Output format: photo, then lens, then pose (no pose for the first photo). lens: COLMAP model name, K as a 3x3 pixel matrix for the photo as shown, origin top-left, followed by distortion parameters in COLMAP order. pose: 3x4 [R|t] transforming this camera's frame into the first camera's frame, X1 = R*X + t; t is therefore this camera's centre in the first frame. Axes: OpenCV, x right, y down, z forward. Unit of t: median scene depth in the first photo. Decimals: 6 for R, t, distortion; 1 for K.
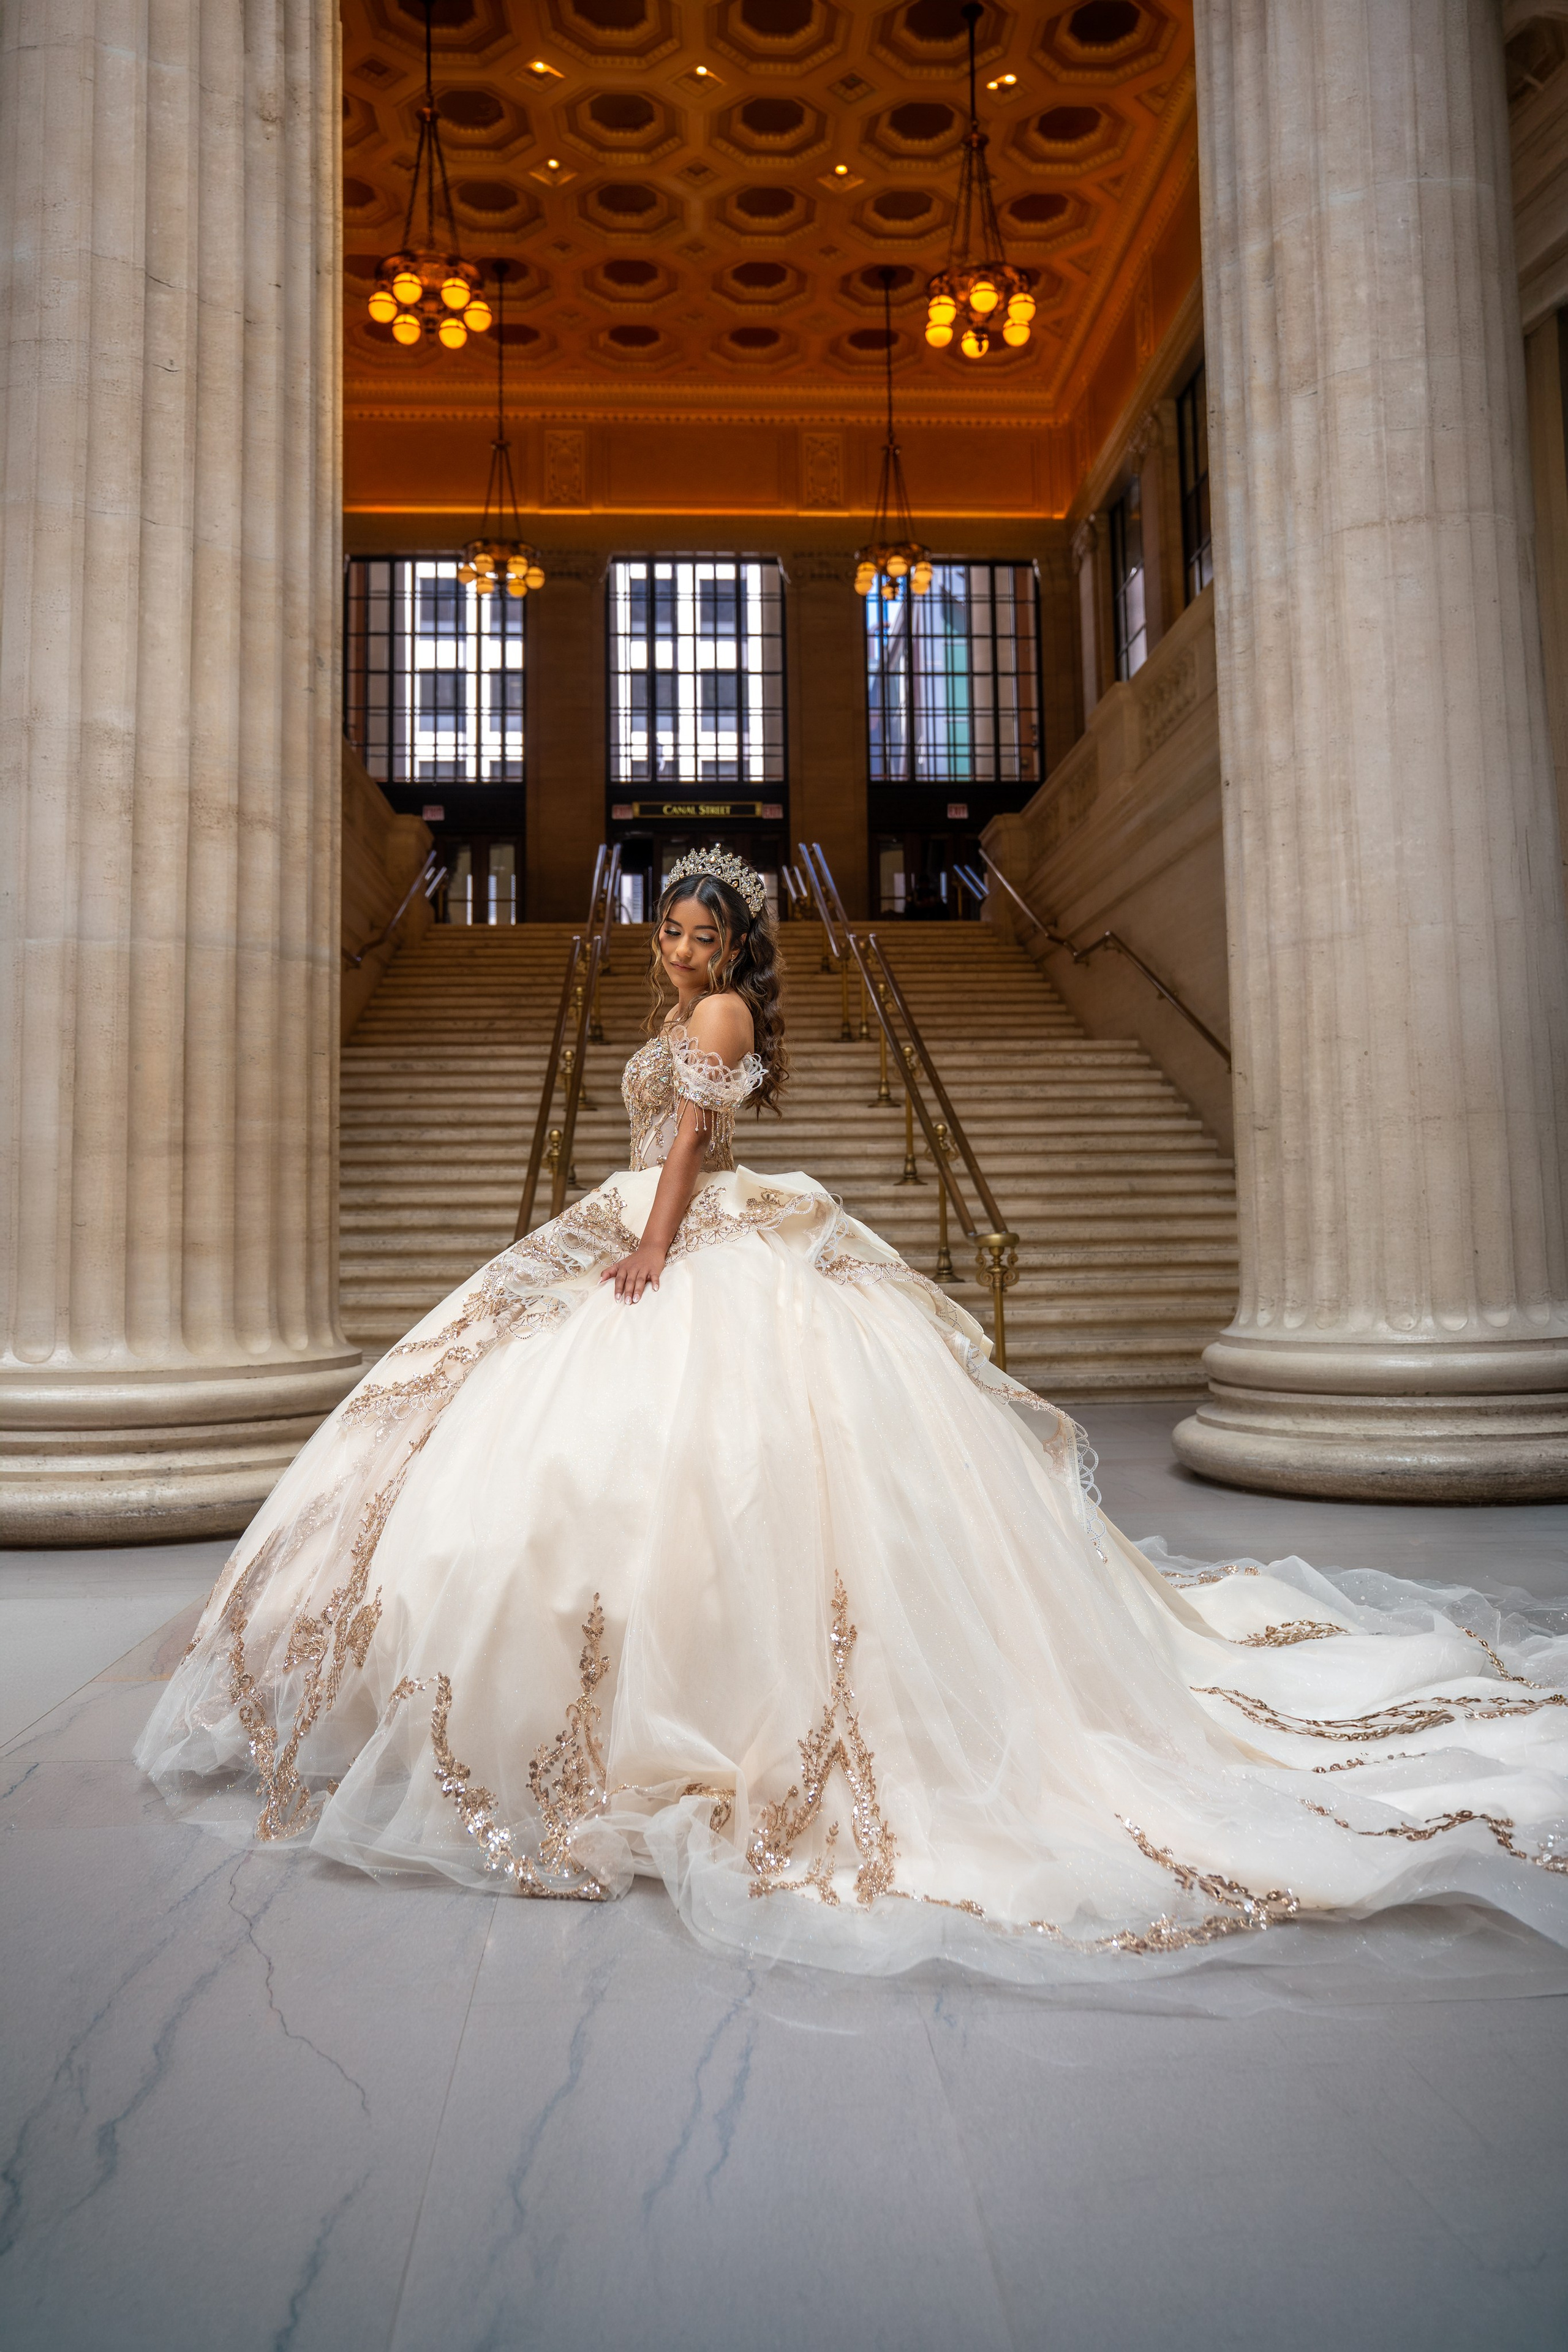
lens RADIAL K [[2090.0, 0, 817.8], [0, 2090.0, 1027.3], [0, 0, 1]] dist [-0.047054, -0.002873]
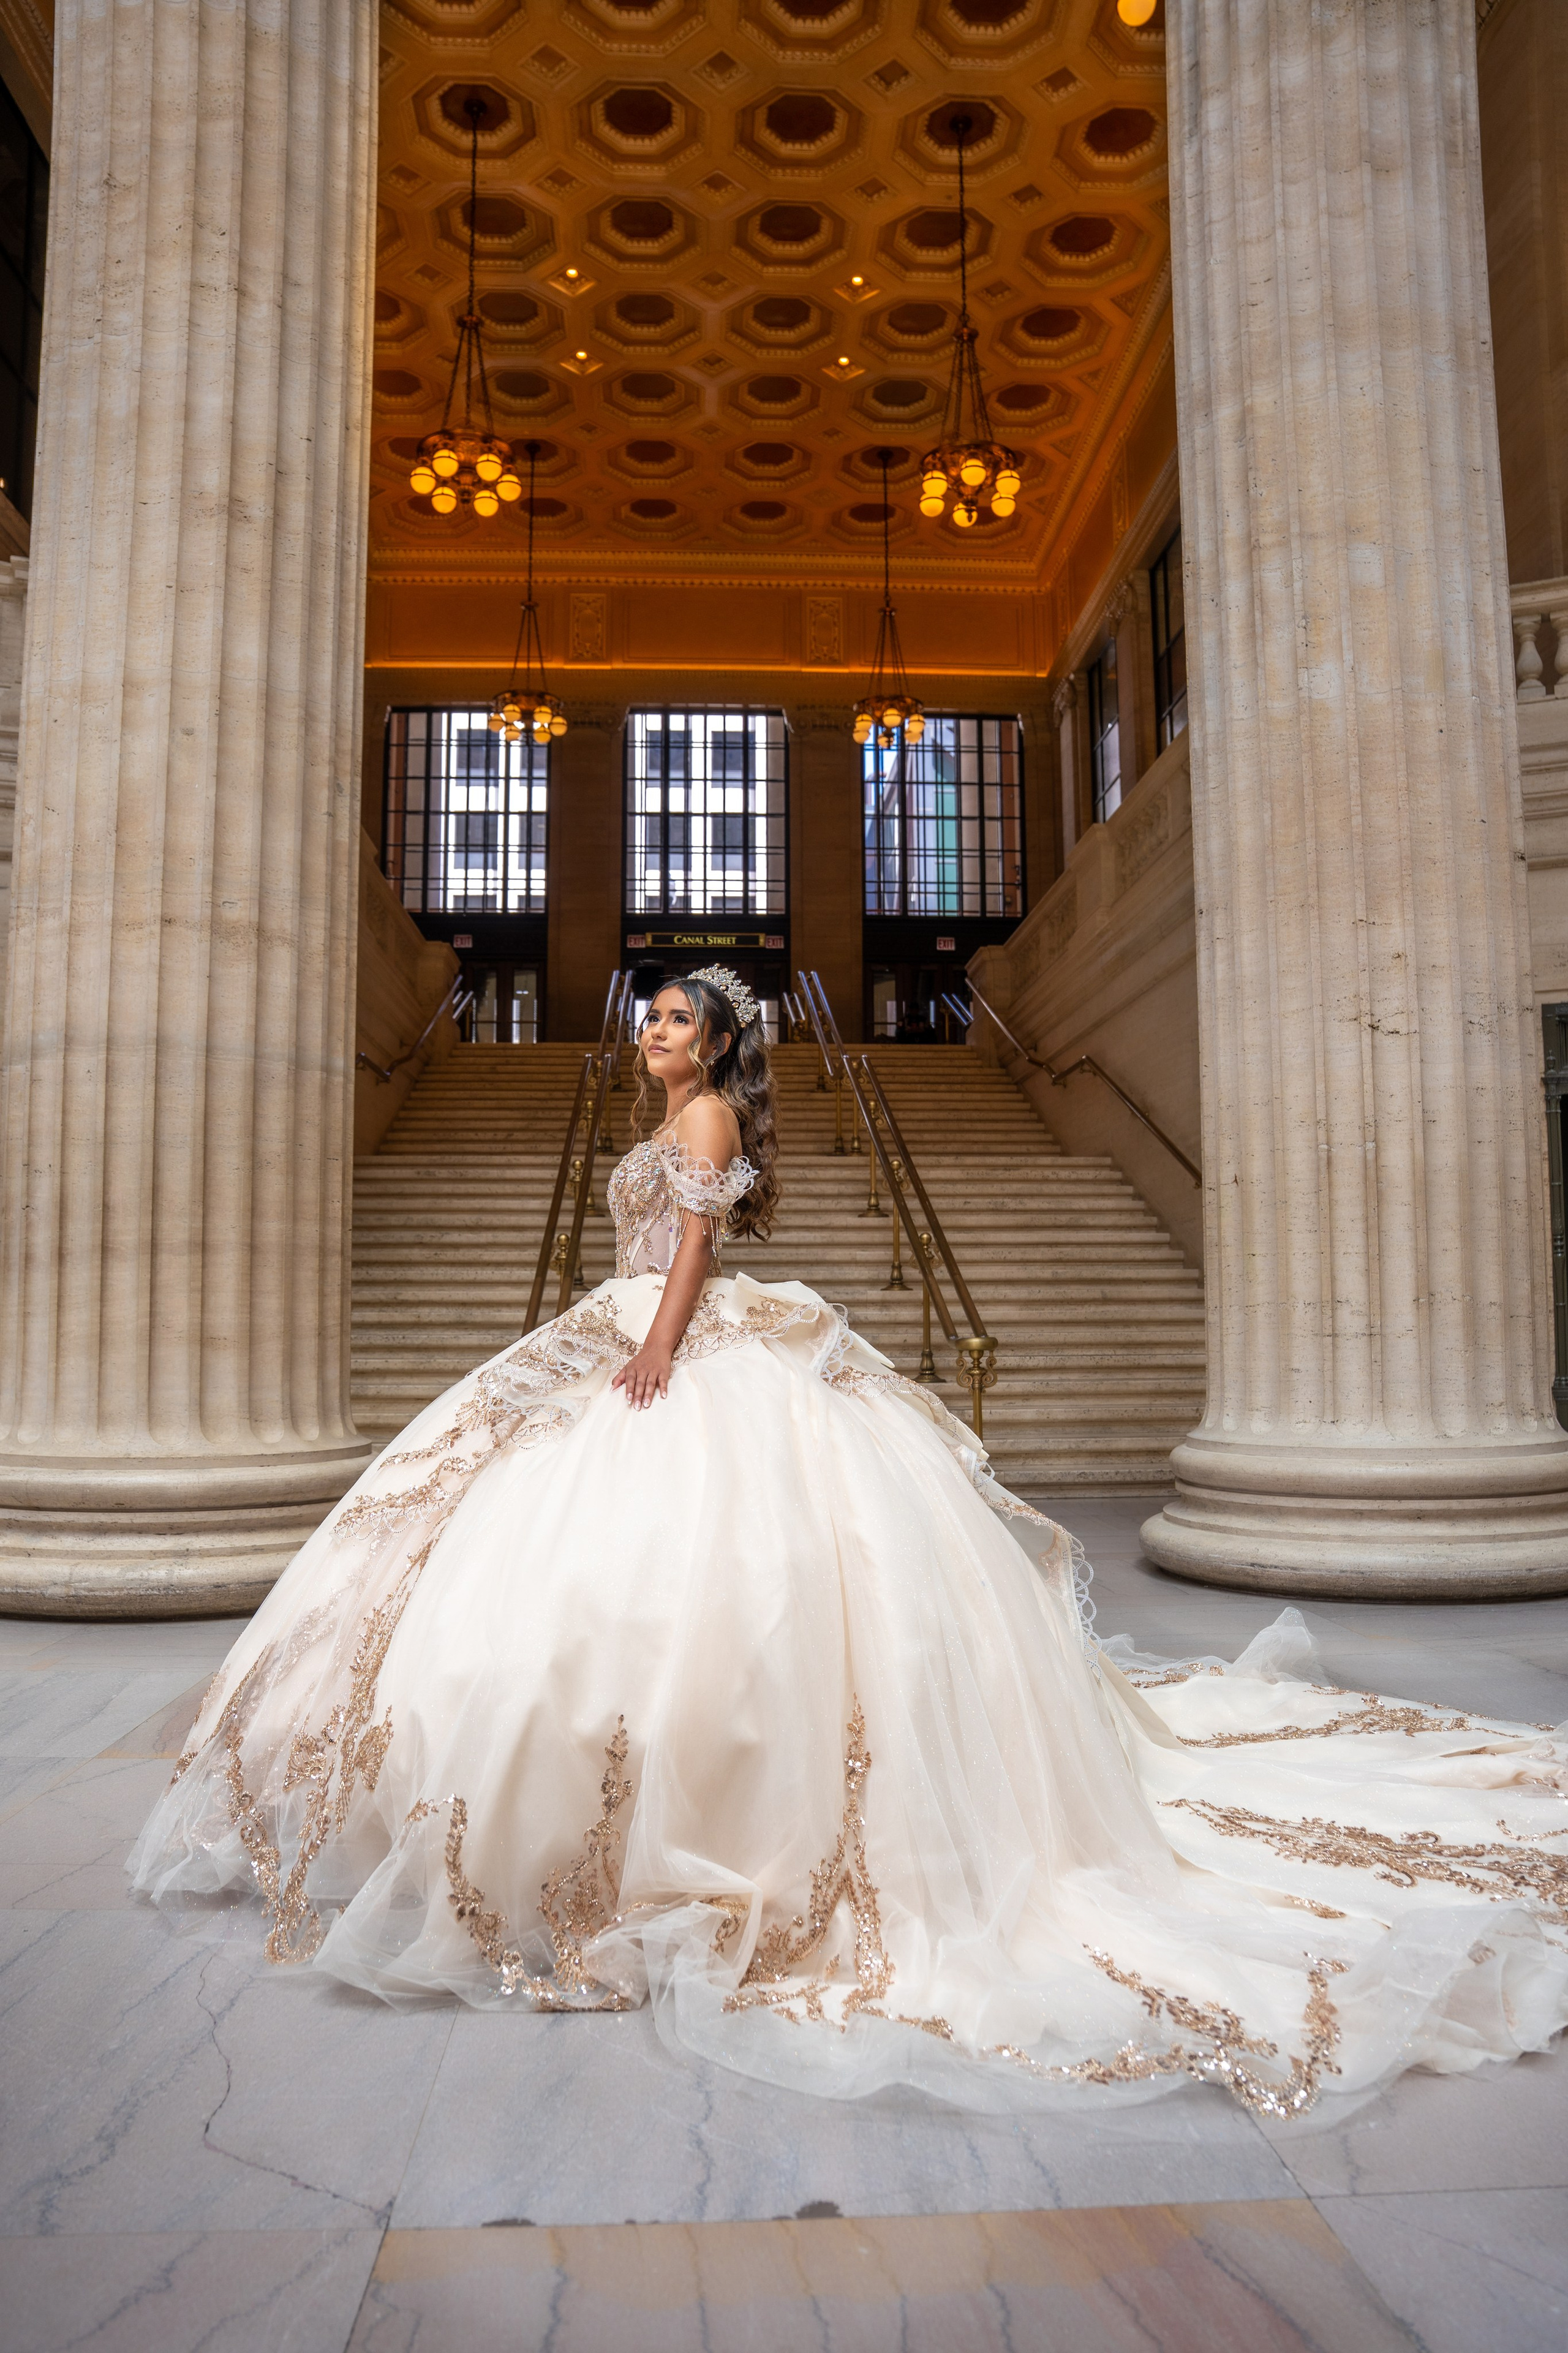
lens RADIAL K [[1900.5, 0, 784.0], [0, 1900.5, 1176.5], [0, 0, 1]] dist [-0.155792, 0.002059]
pose [[0.999781, 0.011869, -0.017214, 0.001712], [-0.011567, 0.999780, 0.017519, 0.000719], [0.017418, -0.017316, 0.999698, 0.018608]]
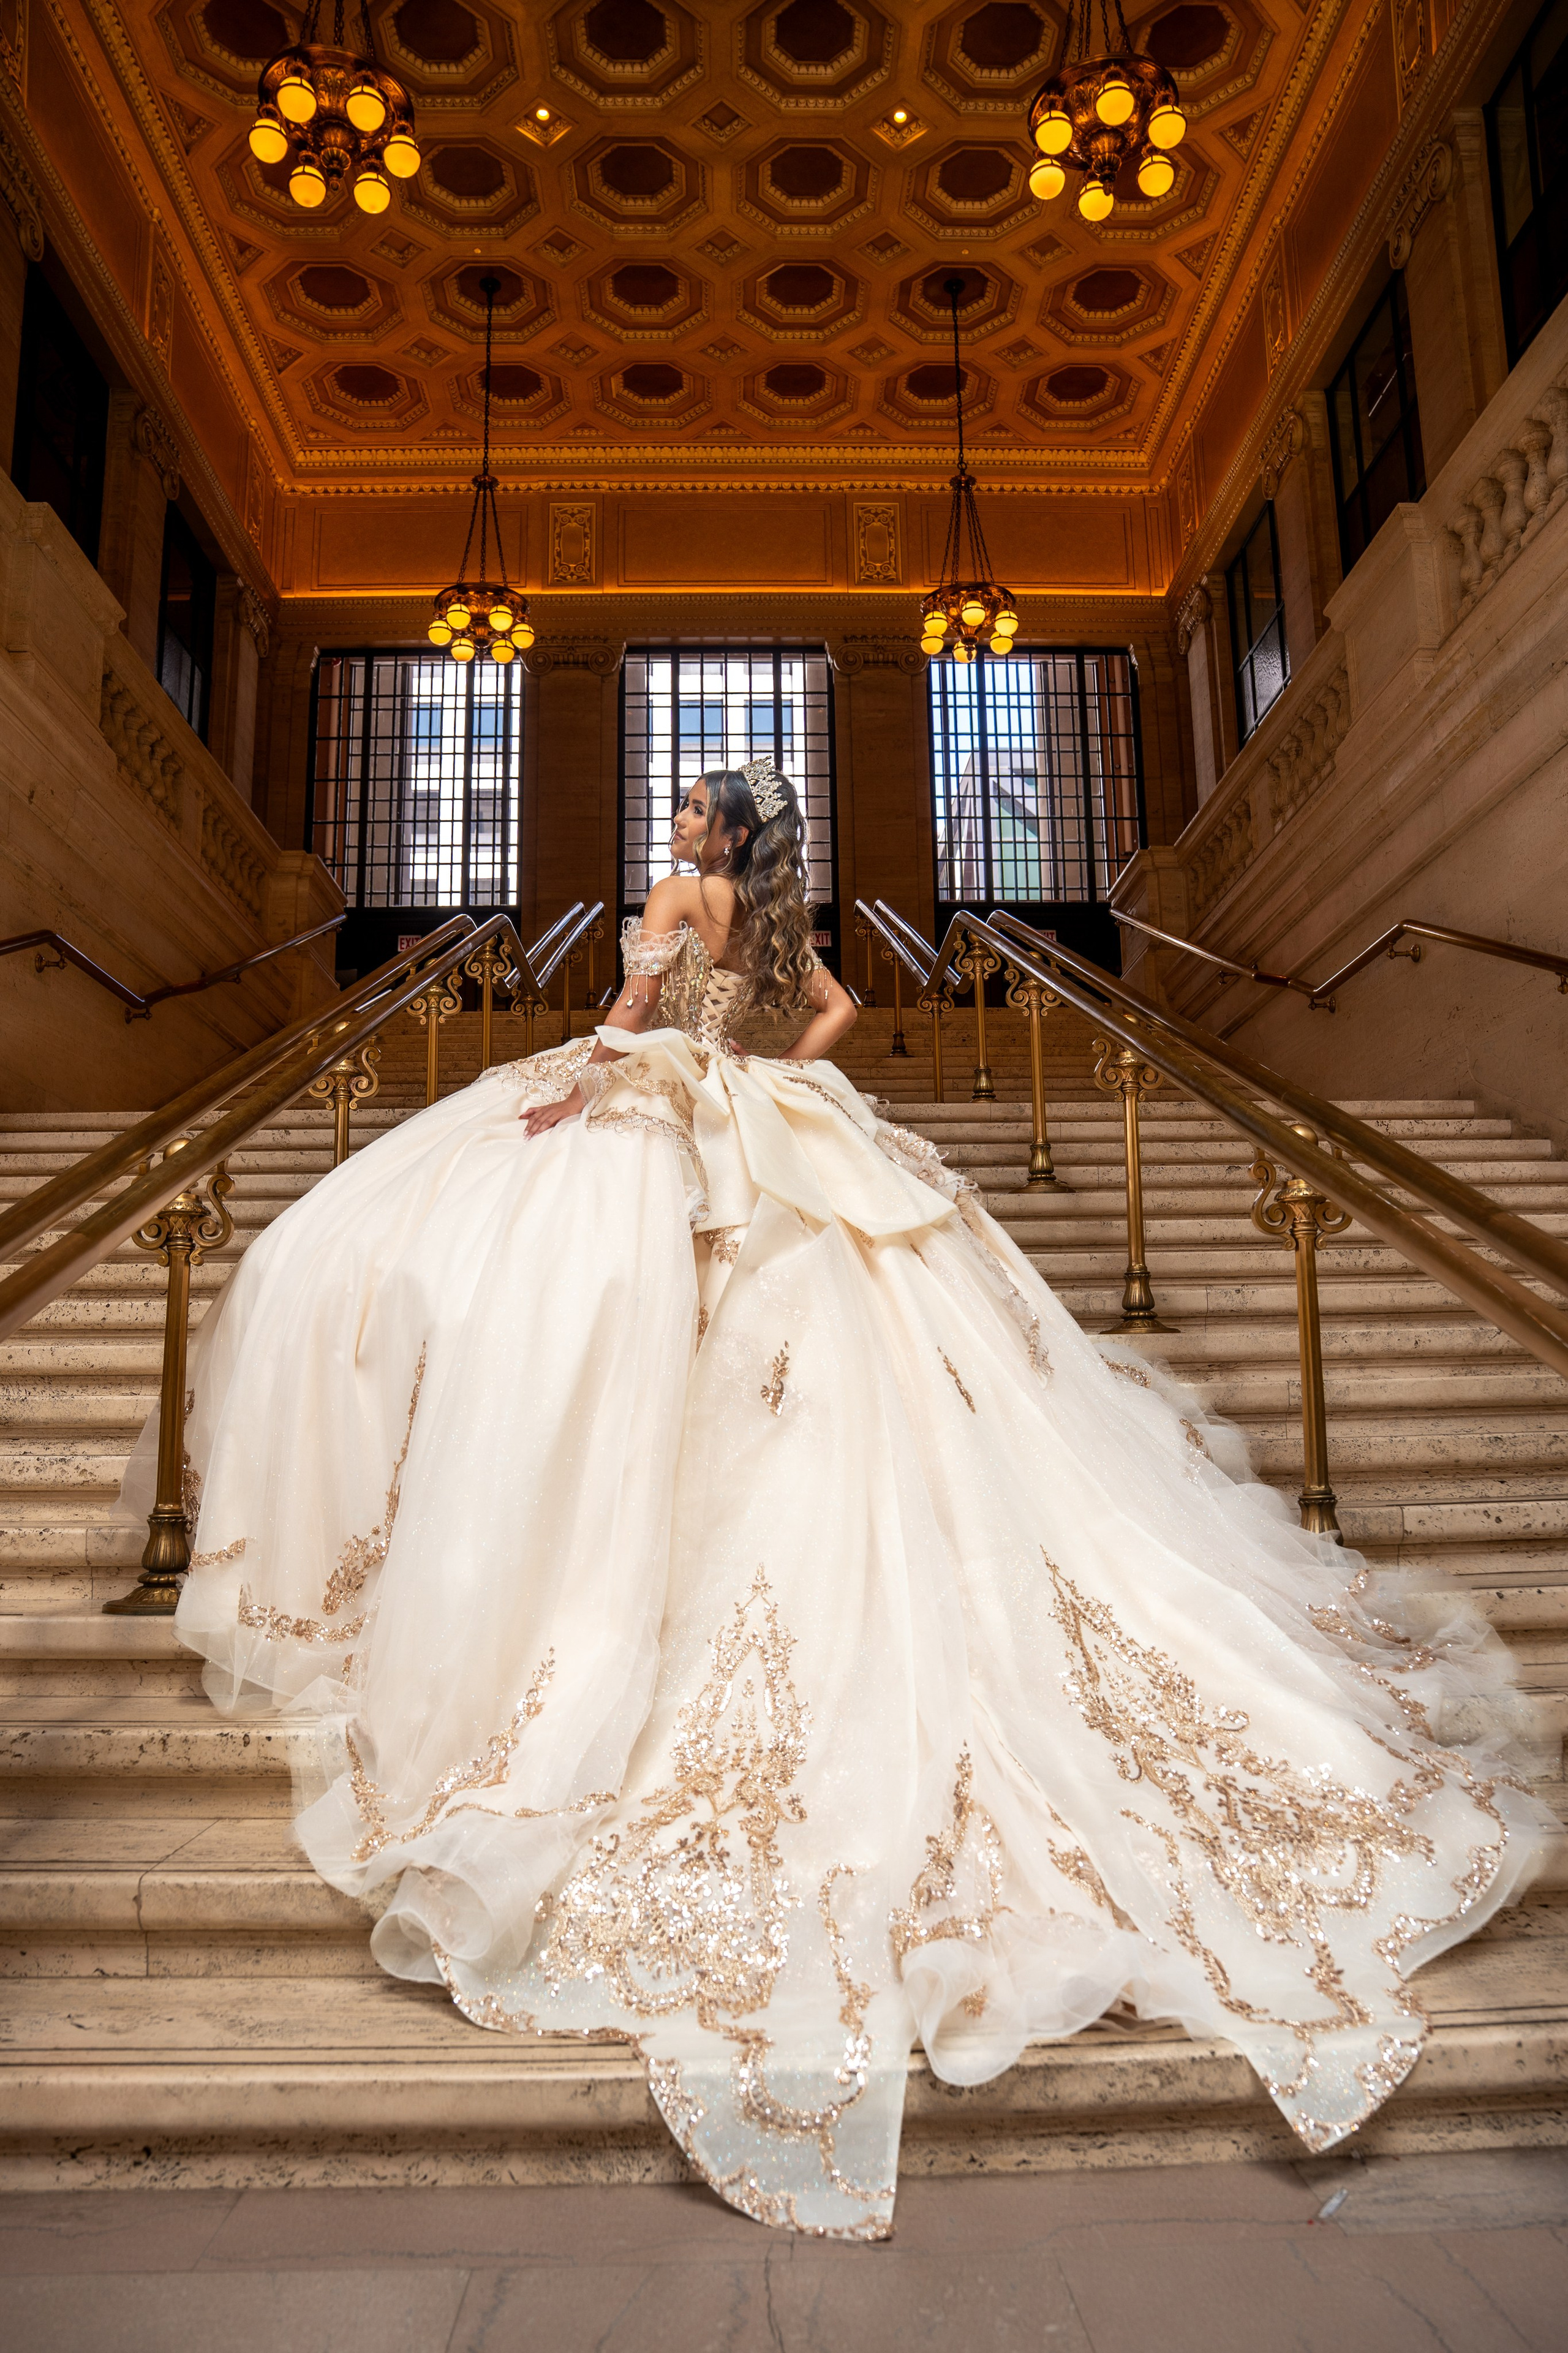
lens RADIAL K [[1689.6, 0, 786.3], [0, 1689.6, 1228.6], [0, 0, 1]] dist [-0.146996, 0.087866]
pose [[0.999074, -0.003695, -0.042877, -0.007907], [0.002107, 0.999312, -0.037027, 0.040817], [0.042984, 0.036903, 0.998394, 0.401643]]
